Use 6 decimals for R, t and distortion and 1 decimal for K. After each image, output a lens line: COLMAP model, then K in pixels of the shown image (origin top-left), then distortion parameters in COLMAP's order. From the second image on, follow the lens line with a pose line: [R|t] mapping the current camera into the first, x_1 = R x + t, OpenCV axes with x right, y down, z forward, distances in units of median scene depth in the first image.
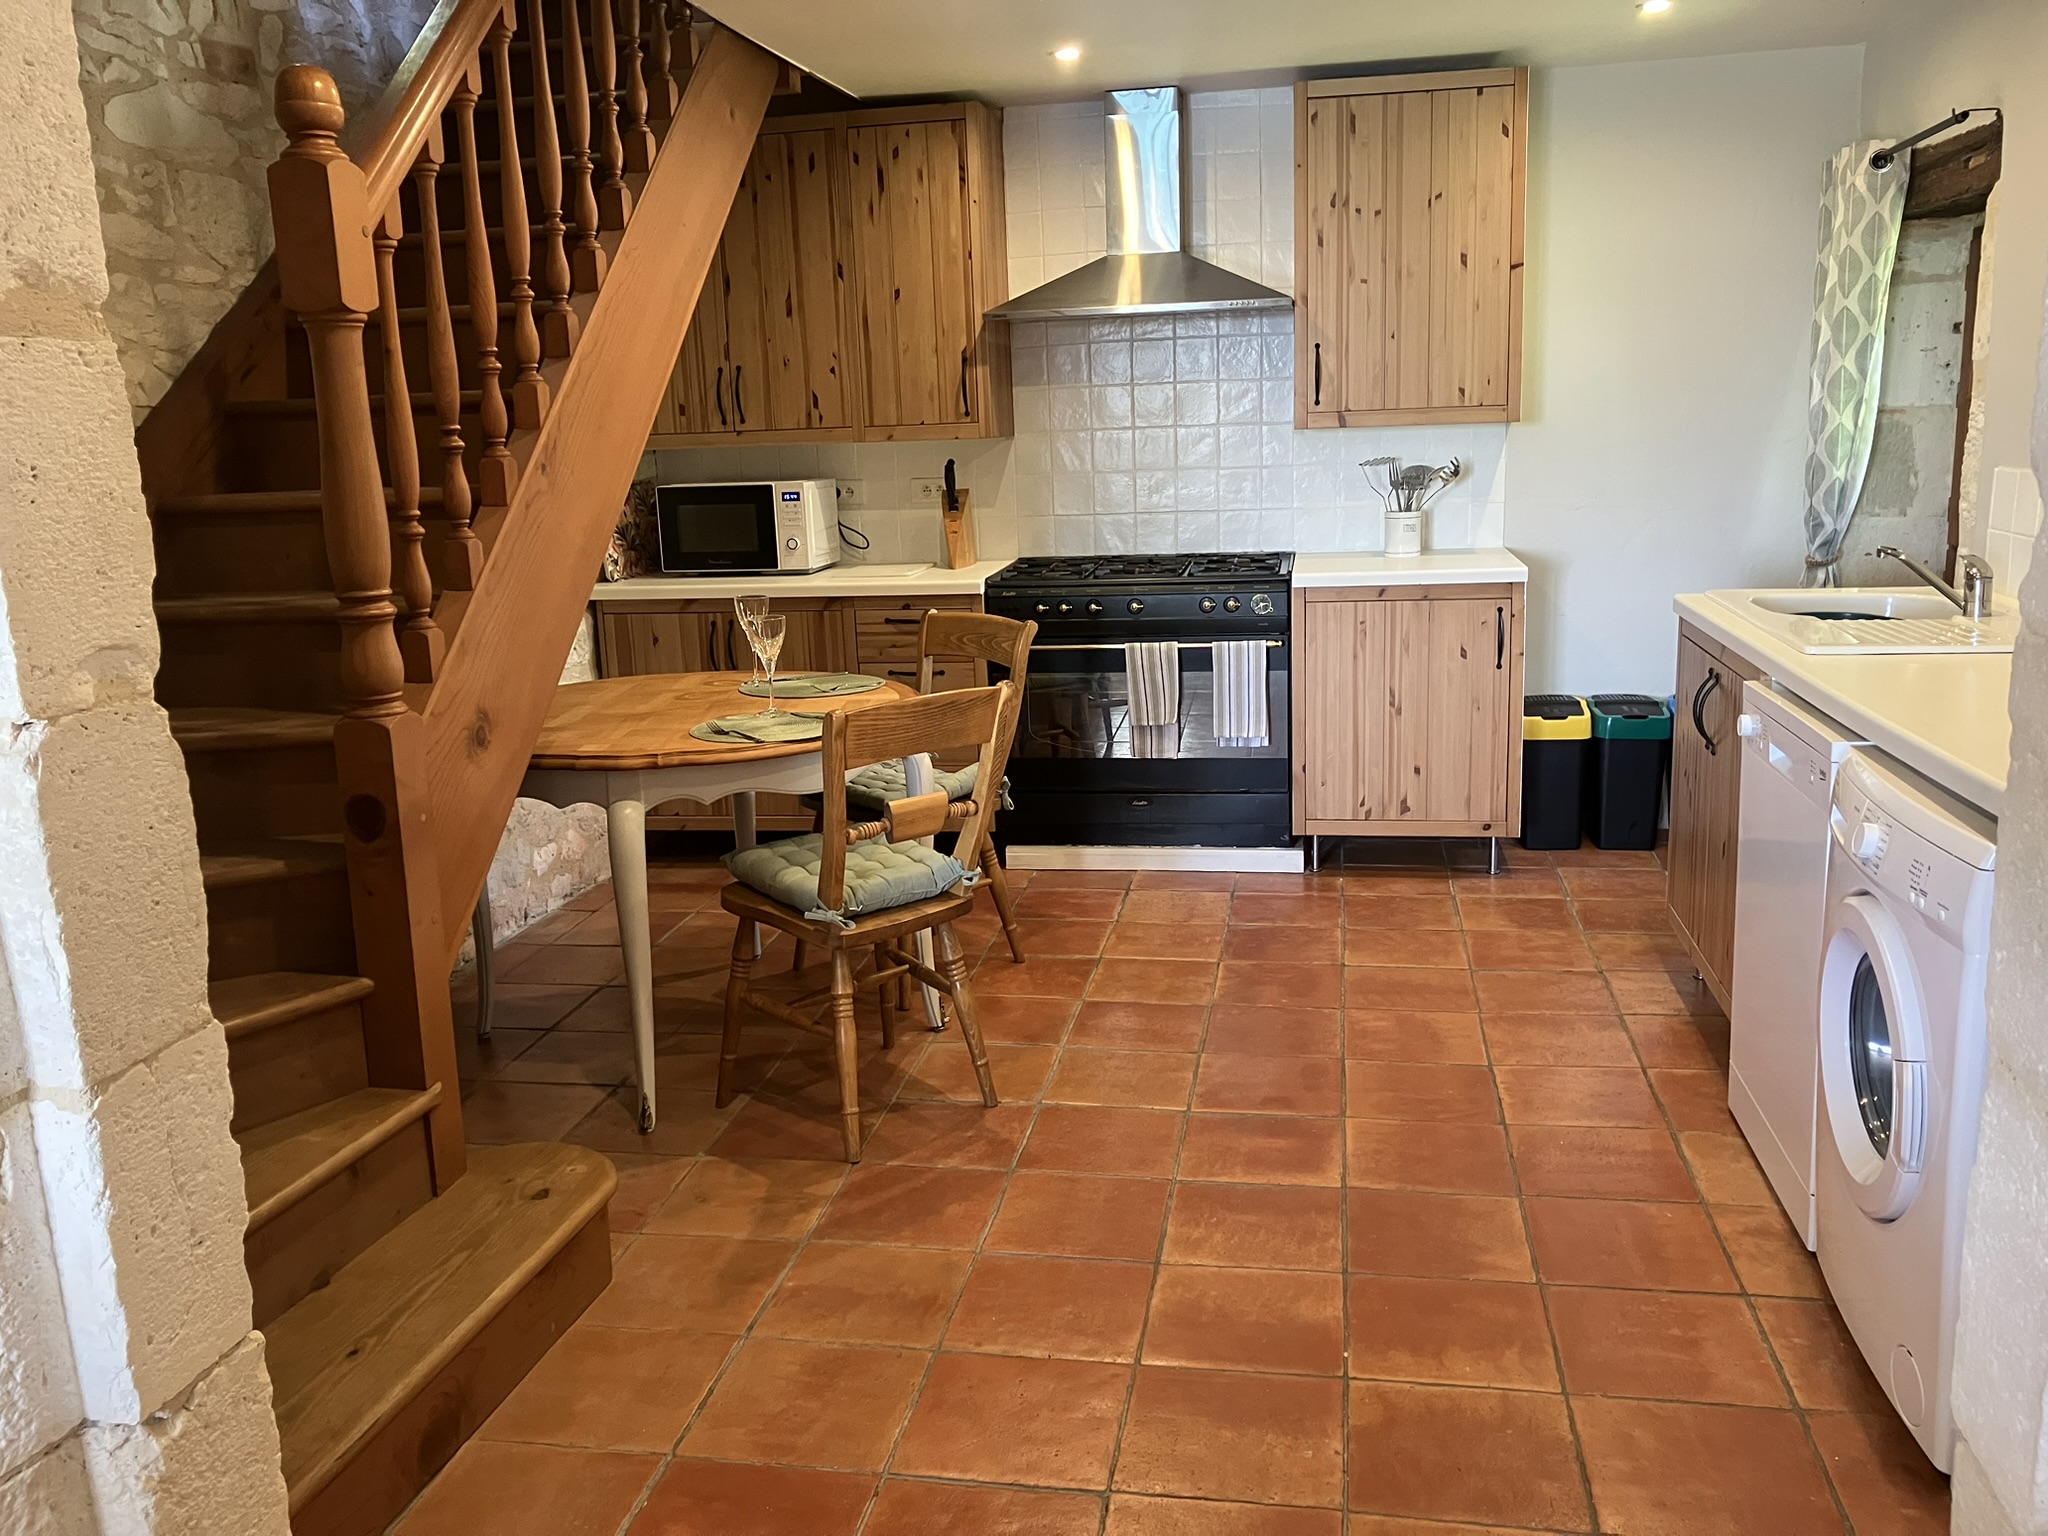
lens RADIAL K [[1654.4, 0, 1024.0], [0, 1654.4, 768.0], [0, 0, 1]] dist [0.019760, -0.003054]
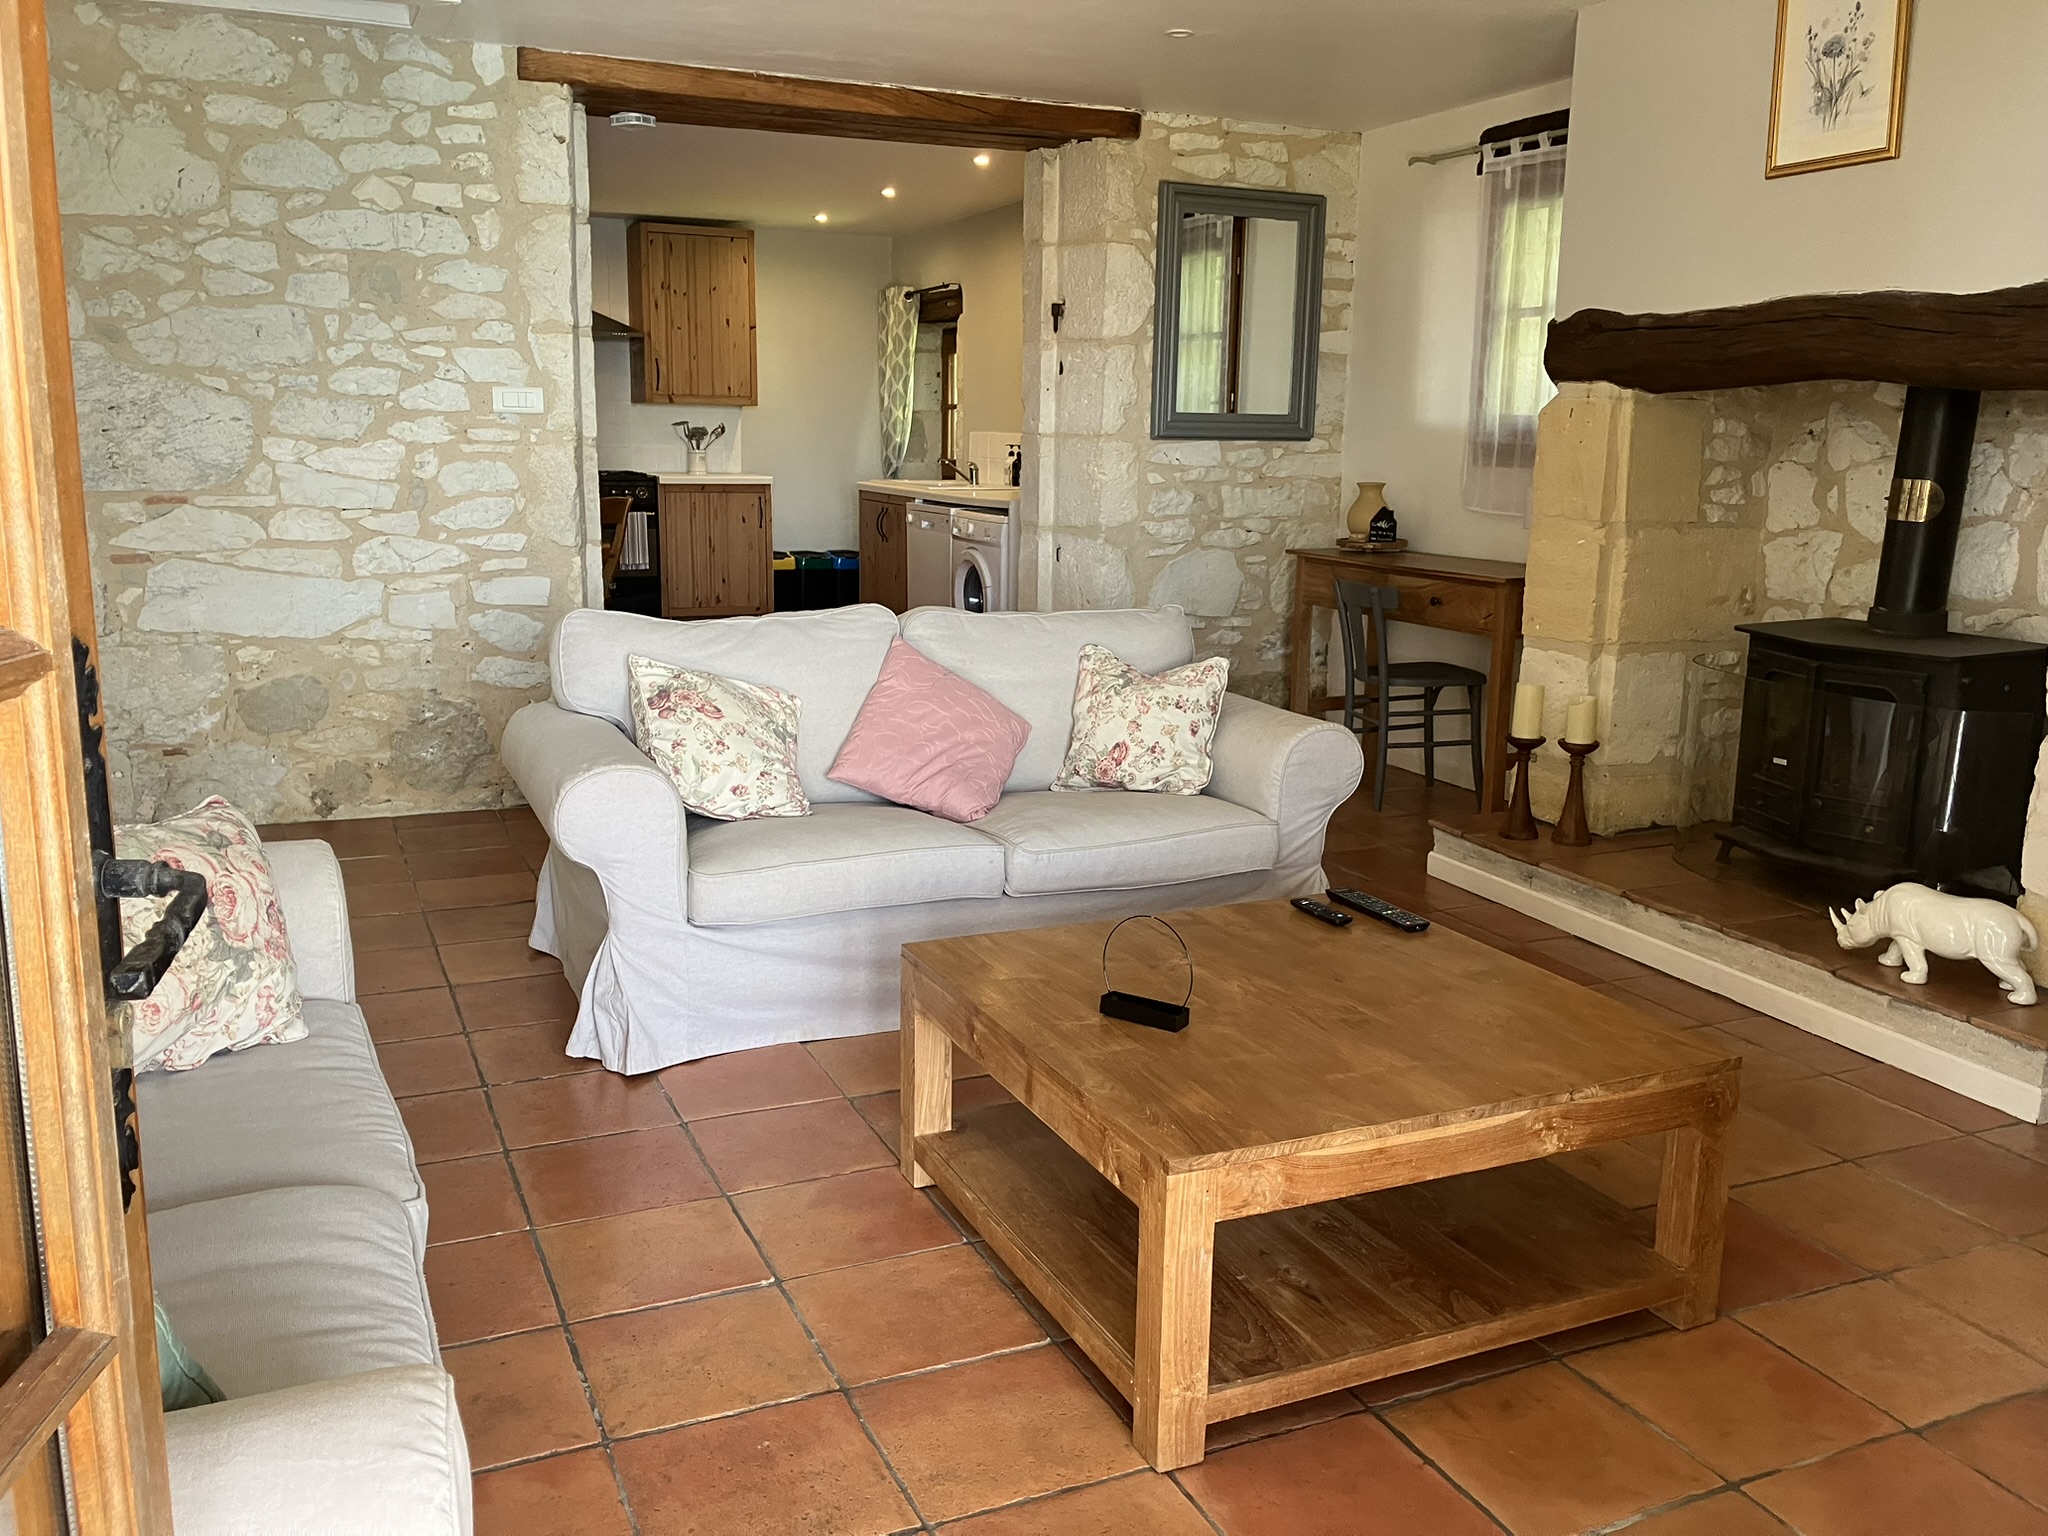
lens RADIAL K [[1695.6, 0, 1024.0], [0, 1695.6, 768.0], [0, 0, 1]] dist [-0.000987, -0.002232]
pose [[0.818829, -0.062660, 0.570607, -0.633456], [0.071239, 0.997433, 0.007302, 0.234687], [-0.569600, 0.034671, 0.821191, -0.843518]]
